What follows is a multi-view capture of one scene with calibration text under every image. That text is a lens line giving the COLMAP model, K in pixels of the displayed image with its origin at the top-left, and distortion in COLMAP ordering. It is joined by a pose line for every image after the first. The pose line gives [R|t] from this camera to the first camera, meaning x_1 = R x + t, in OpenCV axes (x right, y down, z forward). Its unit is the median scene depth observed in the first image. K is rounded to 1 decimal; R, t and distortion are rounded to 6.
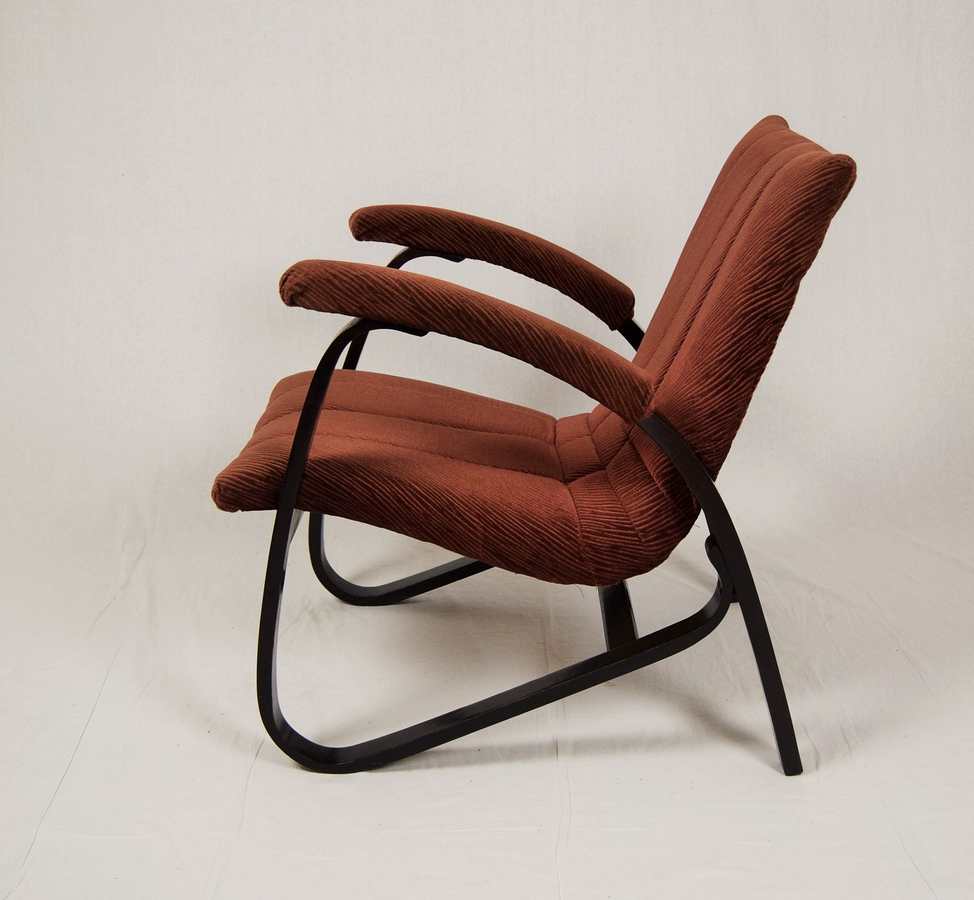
lens RADIAL K [[1450.9, 0, 454.5], [0, 1450.9, 448.4], [0, 0, 1]] dist [0.000825, -1.199549]
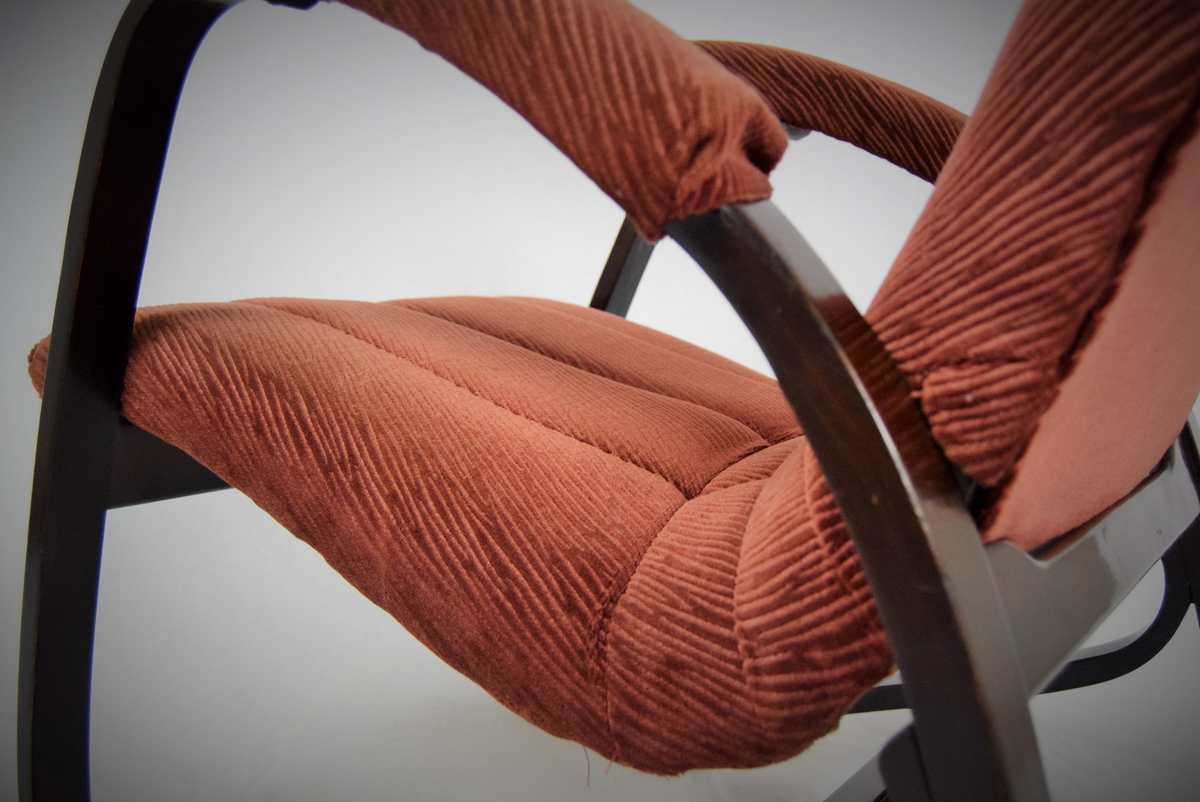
lens RADIAL K [[1179.0, 0, 584.3], [0, 1179.0, 396.0], [0, 0, 1]] dist [-0.074893, 0.002426]
pose [[0.839394, 0.142760, -0.524439, 0.230655], [-0.238254, 0.963891, -0.118954, 0.045656], [0.488520, 0.224799, 0.843097, 0.750961]]
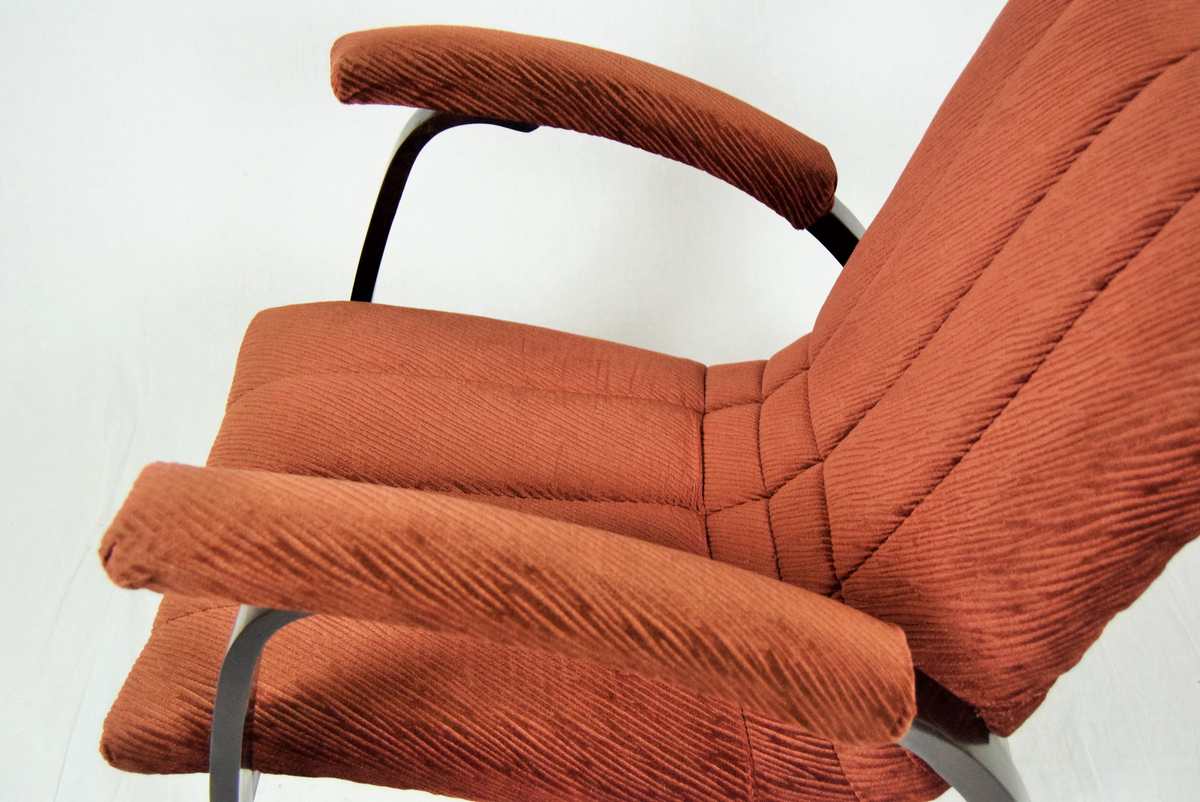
lens RADIAL K [[1269.1, 0, 601.1], [0, 1269.1, 418.8], [0, 0, 1]] dist [-0.073641, -0.005004]
pose [[0.999268, -0.037953, -0.004805, 0.035500], [0.036381, 0.903917, 0.426157, -0.289371], [-0.011830, -0.426020, 0.904636, 0.620759]]
